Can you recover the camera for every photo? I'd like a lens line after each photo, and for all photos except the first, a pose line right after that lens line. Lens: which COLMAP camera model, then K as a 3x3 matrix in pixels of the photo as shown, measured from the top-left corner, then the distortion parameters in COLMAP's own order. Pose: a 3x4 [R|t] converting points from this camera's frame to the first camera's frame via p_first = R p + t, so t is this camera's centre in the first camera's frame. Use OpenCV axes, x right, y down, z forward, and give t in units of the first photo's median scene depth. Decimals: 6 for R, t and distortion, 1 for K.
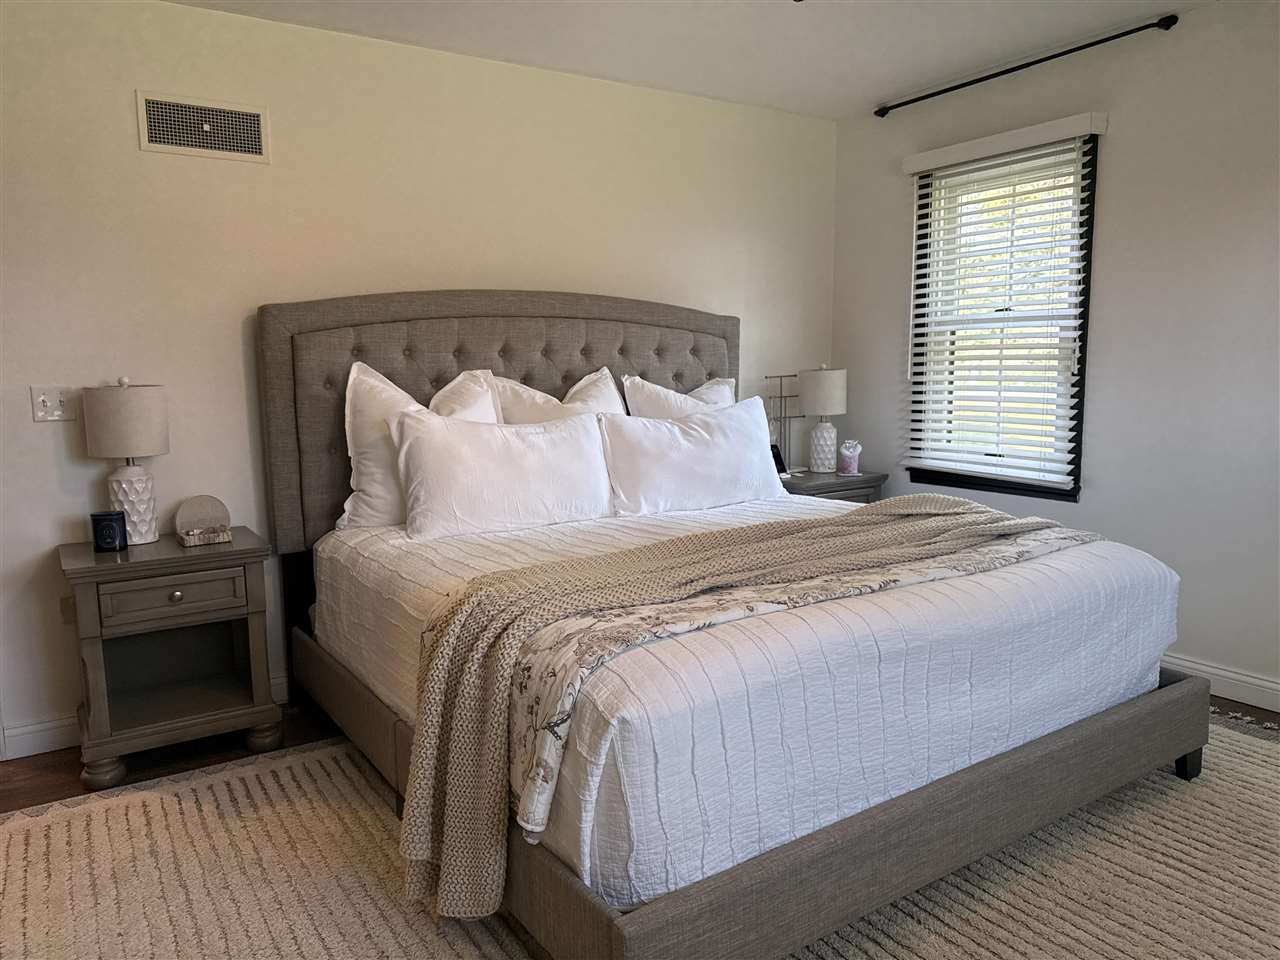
lens RADIAL K [[904.1, 0, 645.7], [0, 904.1, 486.1], [0, 0, 1]] dist [0.127906, -0.180377]
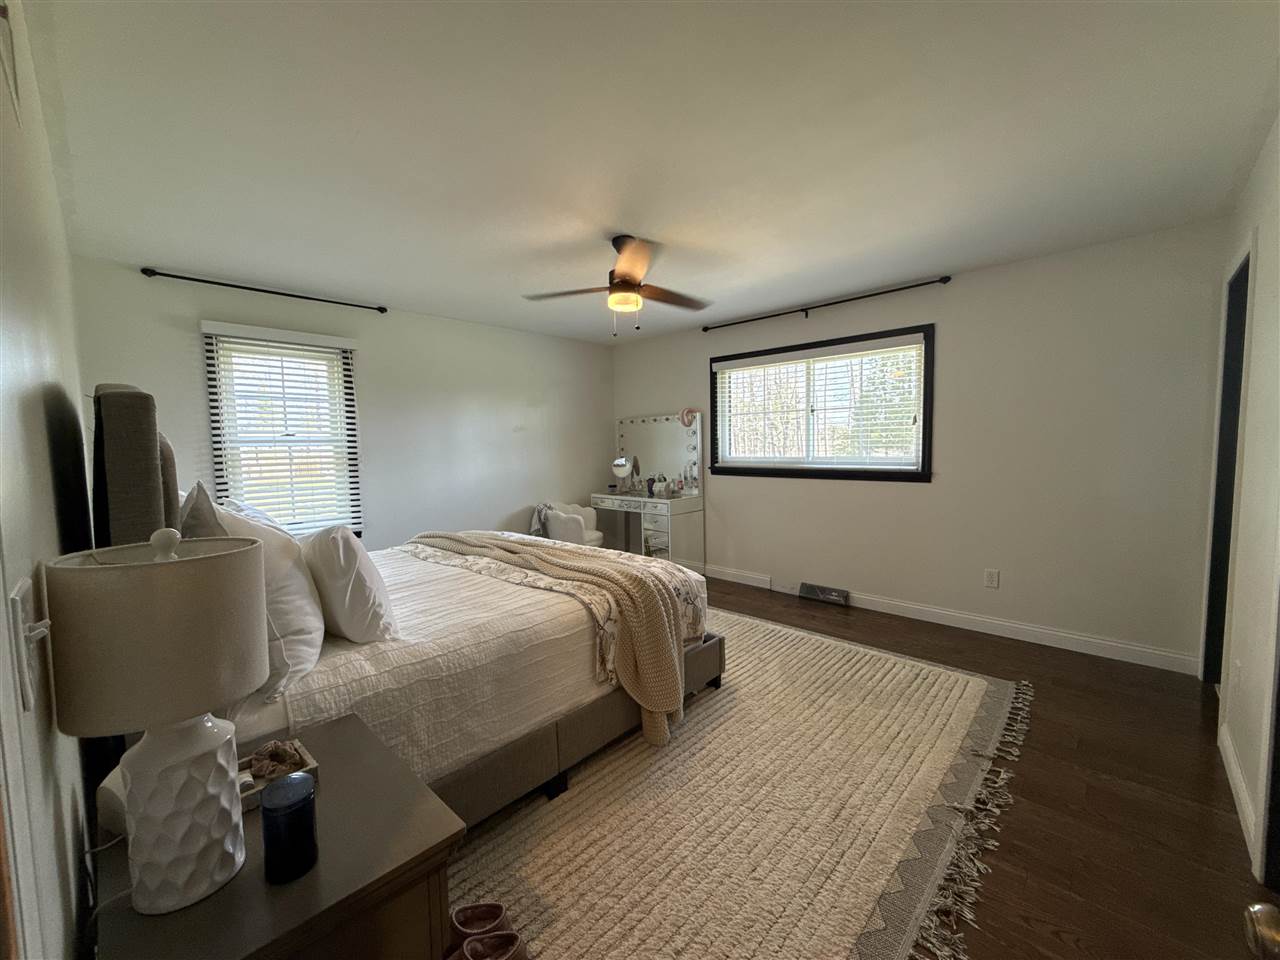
lens RADIAL K [[508.4, 0, 640.0], [0, 508.4, 480.0], [0, 0, 1]] dist [-0.000949, -0.000168]
pose [[-0.233788, -0.049909, 0.971006, -0.750435], [0.154985, 0.983999, 0.087893, -0.111841], [-0.959856, 0.171039, -0.222312, 0.719828]]
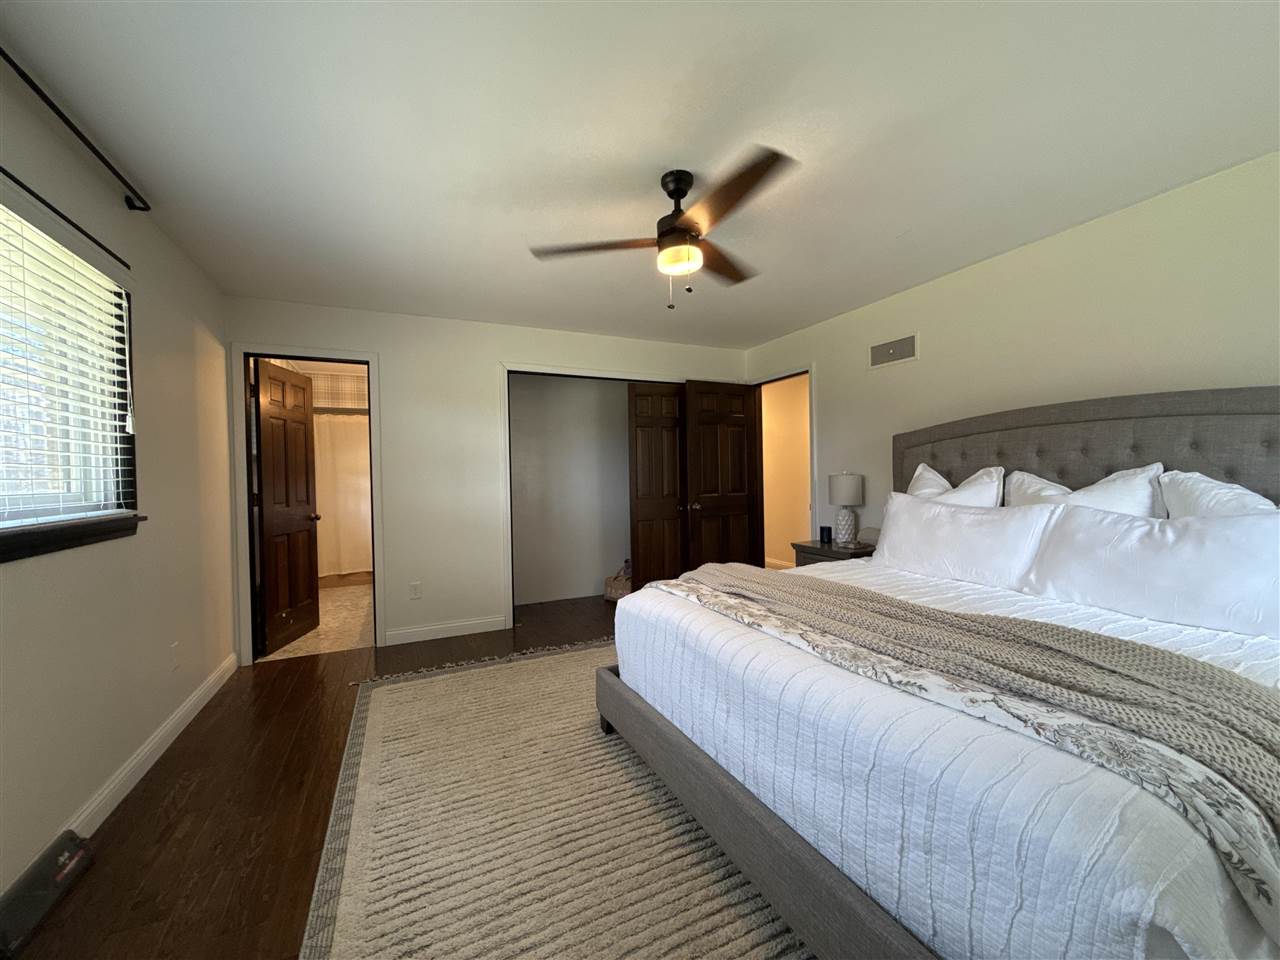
lens RADIAL K [[508.4, 0, 640.0], [0, 508.4, 480.0], [0, 0, 1]] dist [-0.000949, -0.000168]
pose [[-0.142122, 0.027496, -0.989467, 0.674554], [-0.113955, 0.992513, 0.043949, -0.081141], [0.983268, 0.119001, -0.137925, 0.585173]]
